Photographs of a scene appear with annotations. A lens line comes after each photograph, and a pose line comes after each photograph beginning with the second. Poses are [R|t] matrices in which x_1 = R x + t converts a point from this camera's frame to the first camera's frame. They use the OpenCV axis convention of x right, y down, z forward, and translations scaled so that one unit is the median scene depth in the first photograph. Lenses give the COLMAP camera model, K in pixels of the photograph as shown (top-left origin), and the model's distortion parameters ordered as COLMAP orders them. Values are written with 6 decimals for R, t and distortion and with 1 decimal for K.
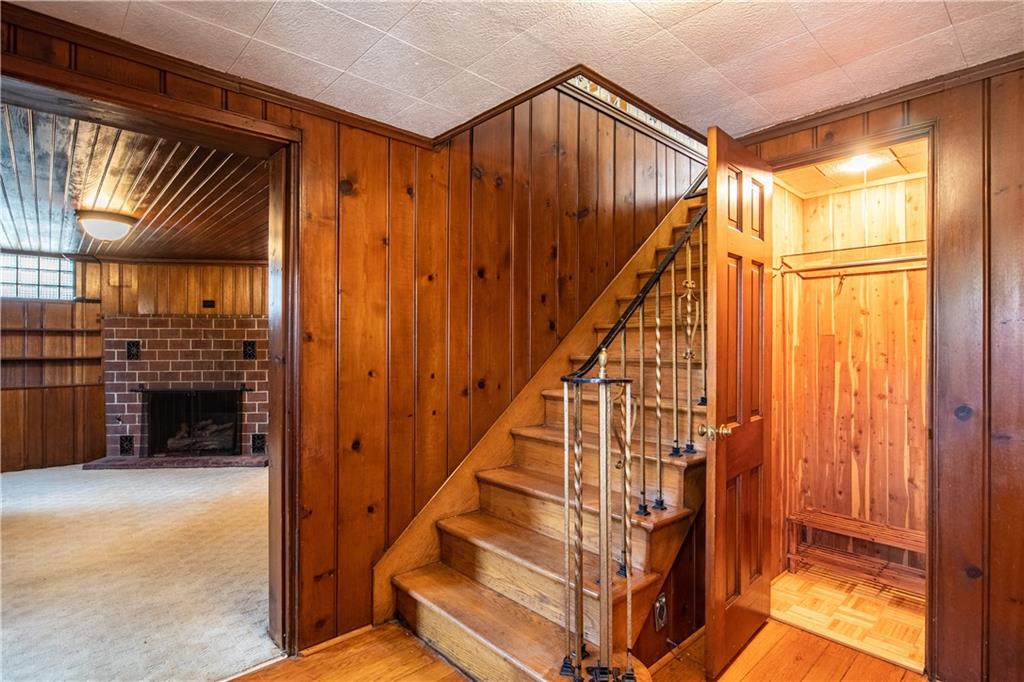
lens RADIAL K [[510.4, 0, 522.4], [0, 510.4, 341.2], [0, 0, 1]] dist [-0.005360, -0.000249]
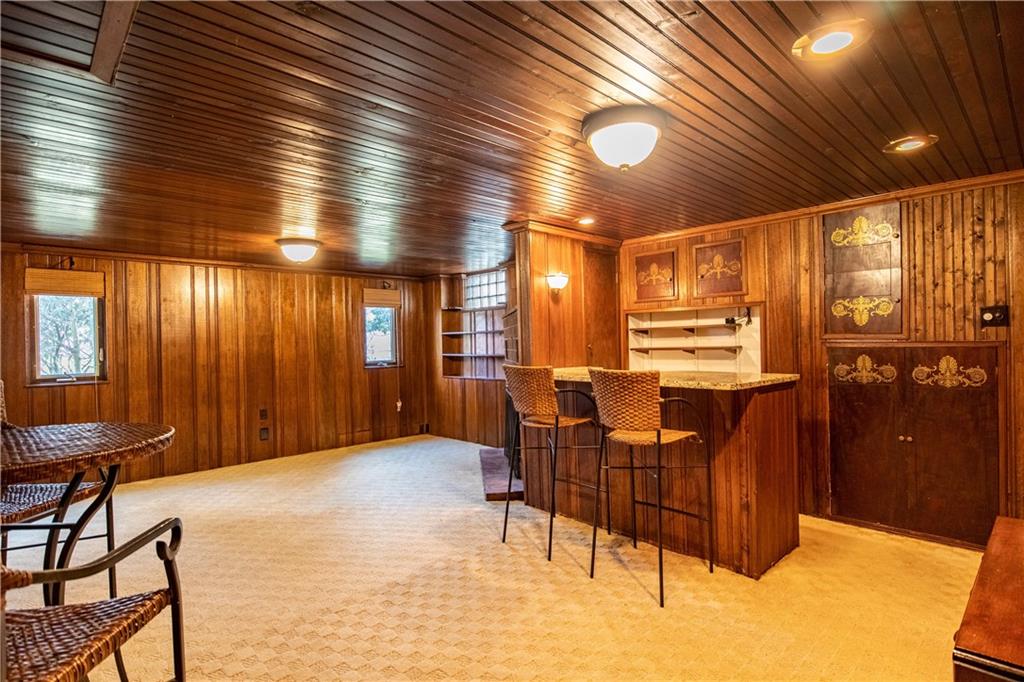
lens RADIAL K [[510.4, 0, 522.4], [0, 510.4, 341.2], [0, 0, 1]] dist [-0.005360, -0.000249]
pose [[0.010251, -0.006298, -0.999928, 0.274493], [0.022651, 0.999725, -0.006065, 0.006231], [0.999691, -0.022587, 0.010391, 1.016677]]
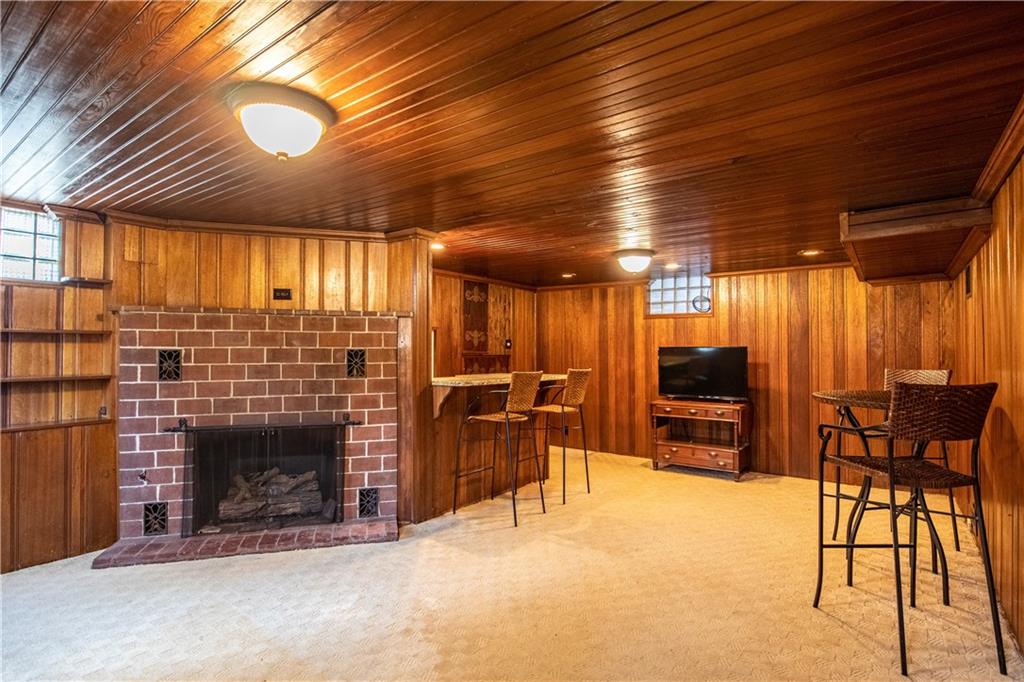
lens RADIAL K [[510.4, 0, 522.4], [0, 510.4, 341.2], [0, 0, 1]] dist [-0.005360, -0.000249]
pose [[0.982837, 0.002181, 0.184464, -0.453236], [0.000397, 0.999903, -0.013937, -0.002518], [-0.184476, 0.013771, 0.982740, 0.305381]]
